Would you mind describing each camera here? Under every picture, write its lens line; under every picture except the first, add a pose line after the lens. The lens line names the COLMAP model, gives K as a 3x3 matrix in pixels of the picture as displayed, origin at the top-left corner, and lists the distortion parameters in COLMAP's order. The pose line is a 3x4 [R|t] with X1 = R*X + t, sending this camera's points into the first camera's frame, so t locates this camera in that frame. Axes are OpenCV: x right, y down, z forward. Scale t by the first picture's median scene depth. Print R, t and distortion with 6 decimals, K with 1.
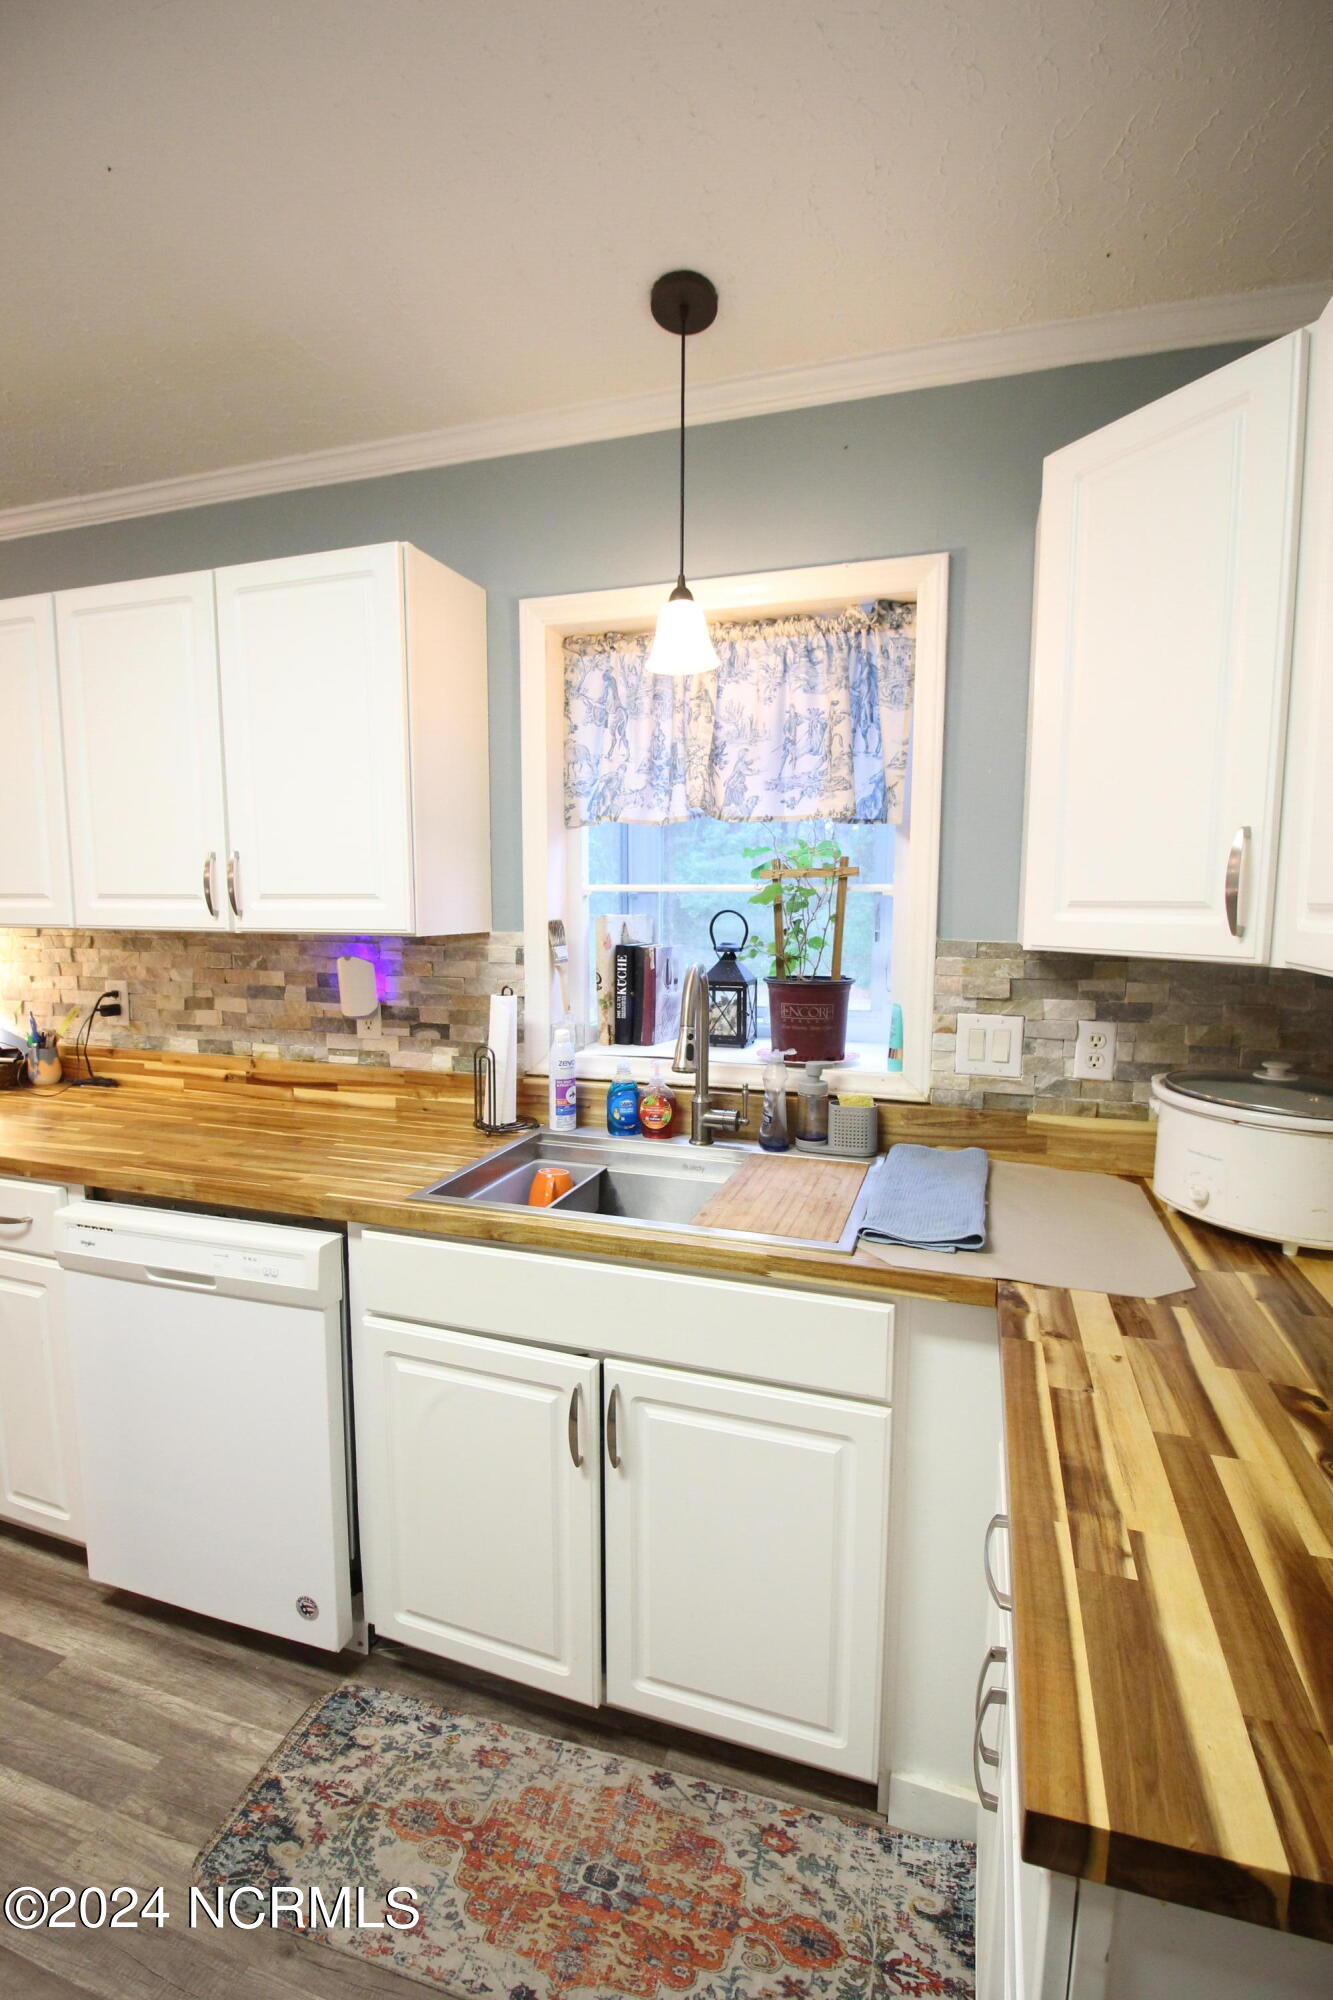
lens RADIAL K [[924.4, 0, 677.0], [0, 924.4, 1003.3], [0, 0, 1]] dist [0.000641, -0.011314]
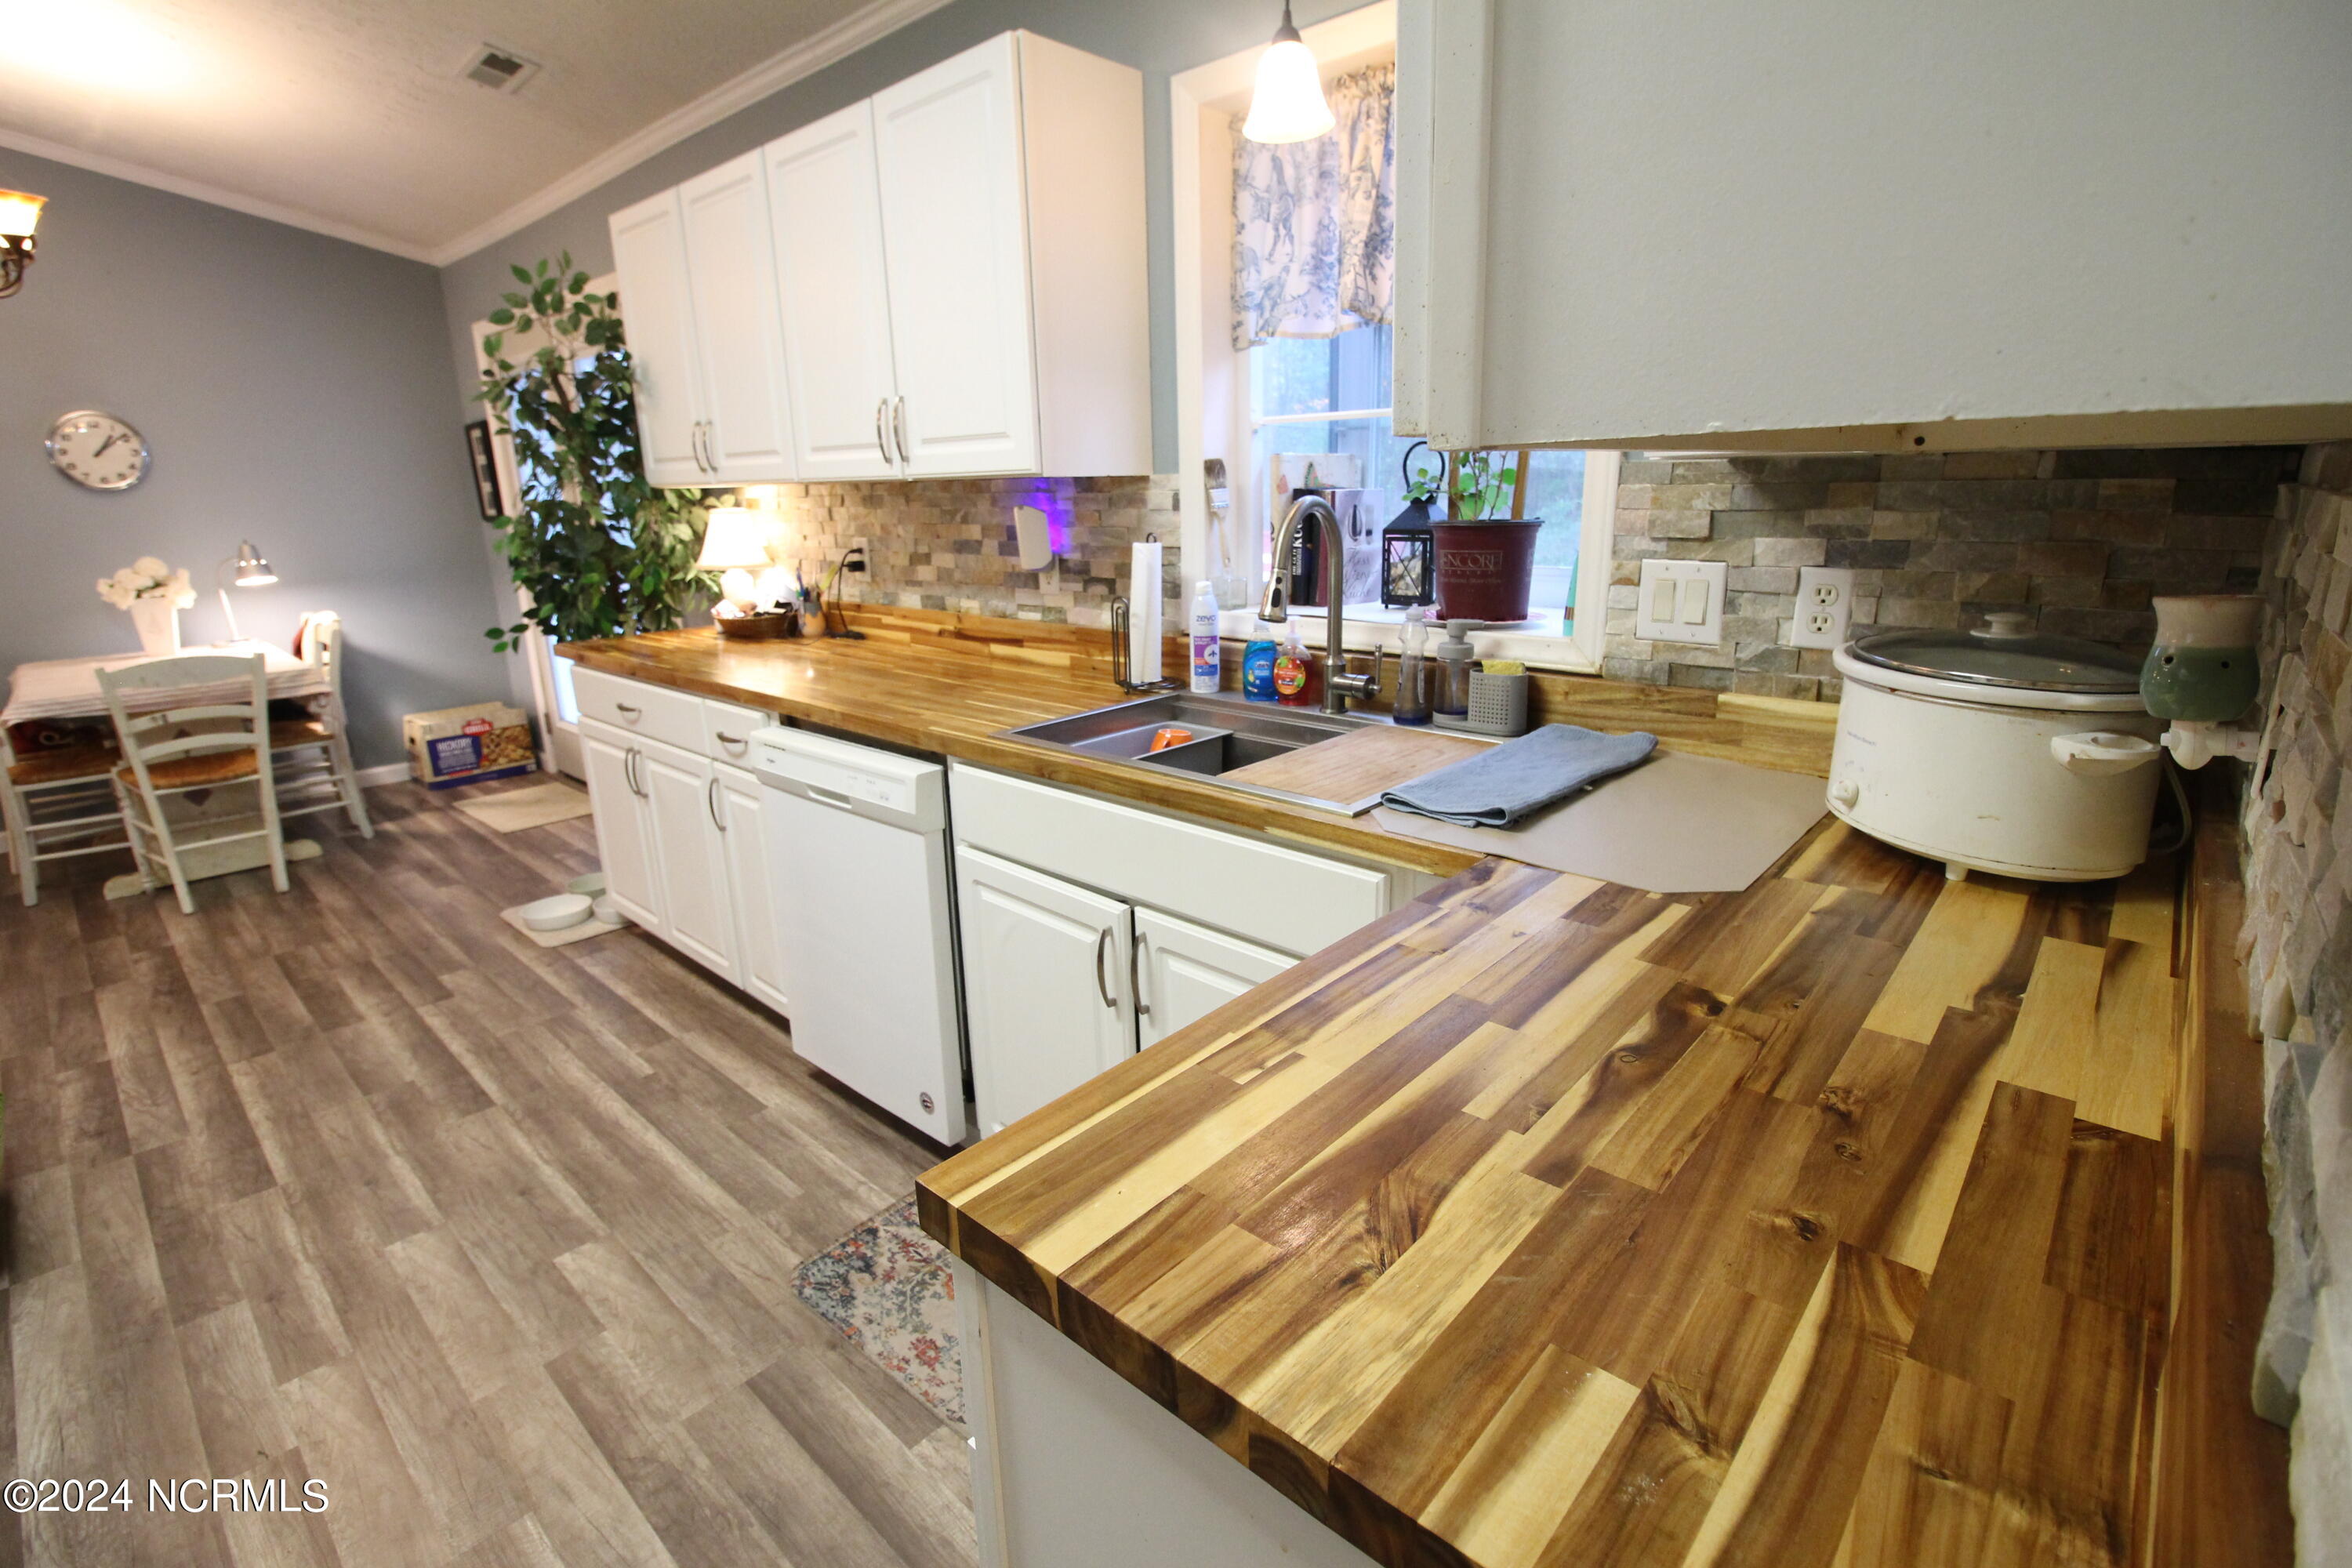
lens RADIAL K [[1087.1, 0, 1177.2], [0, 1087.1, 764.4], [0, 0, 1]] dist [0.000641, -0.011314]
pose [[0.911693, 0.080229, -0.402963, 0.339033], [-0.021174, 0.988622, 0.148925, 0.054890], [0.410326, -0.127241, 0.903019, 0.004577]]
